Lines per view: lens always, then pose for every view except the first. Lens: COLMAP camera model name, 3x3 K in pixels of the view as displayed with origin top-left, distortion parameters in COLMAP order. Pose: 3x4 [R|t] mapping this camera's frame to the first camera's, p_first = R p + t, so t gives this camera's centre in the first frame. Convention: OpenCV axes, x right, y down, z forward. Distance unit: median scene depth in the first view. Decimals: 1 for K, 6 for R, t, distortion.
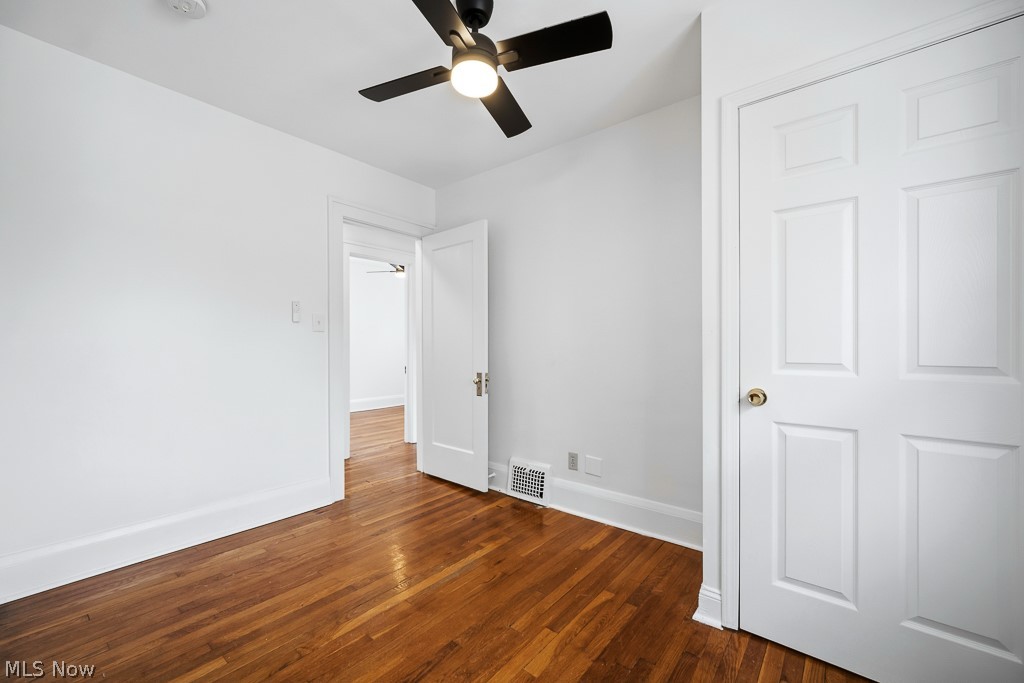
lens RADIAL K [[409.4, 0, 510.9], [0, 409.4, 345.2], [0, 0, 1]] dist [0.000787, 0.000662]
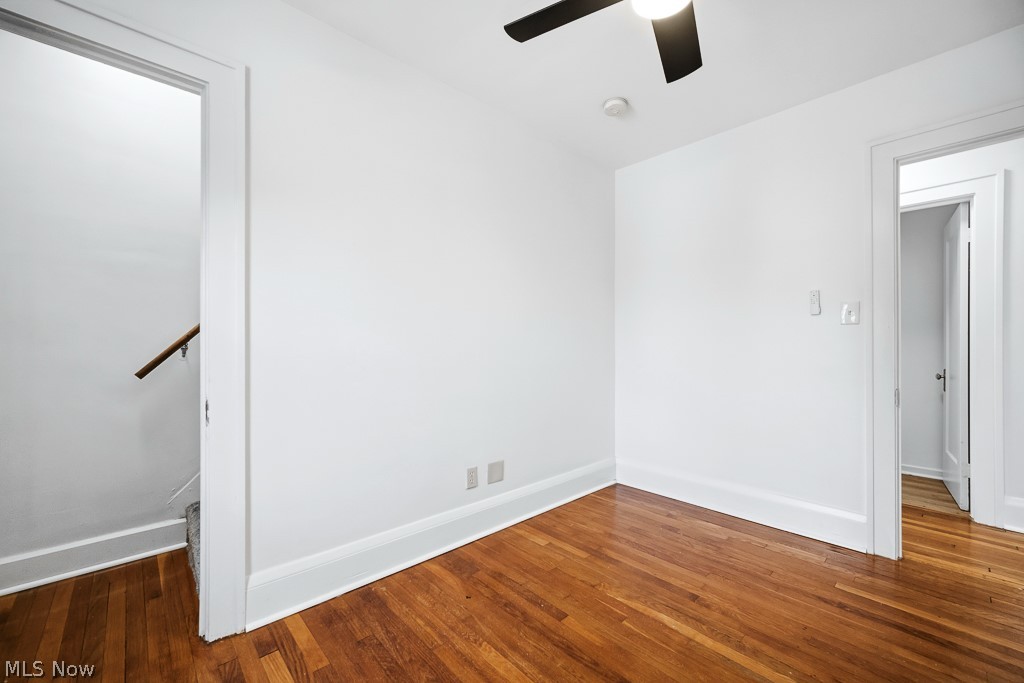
lens RADIAL K [[409.4, 0, 510.9], [0, 409.4, 345.2], [0, 0, 1]] dist [0.000787, 0.000662]
pose [[-0.125425, 0.002881, -0.992099, 0.551310], [0.003936, 0.999989, 0.002406, -0.000532], [0.992095, -0.003603, -0.125435, 0.629045]]
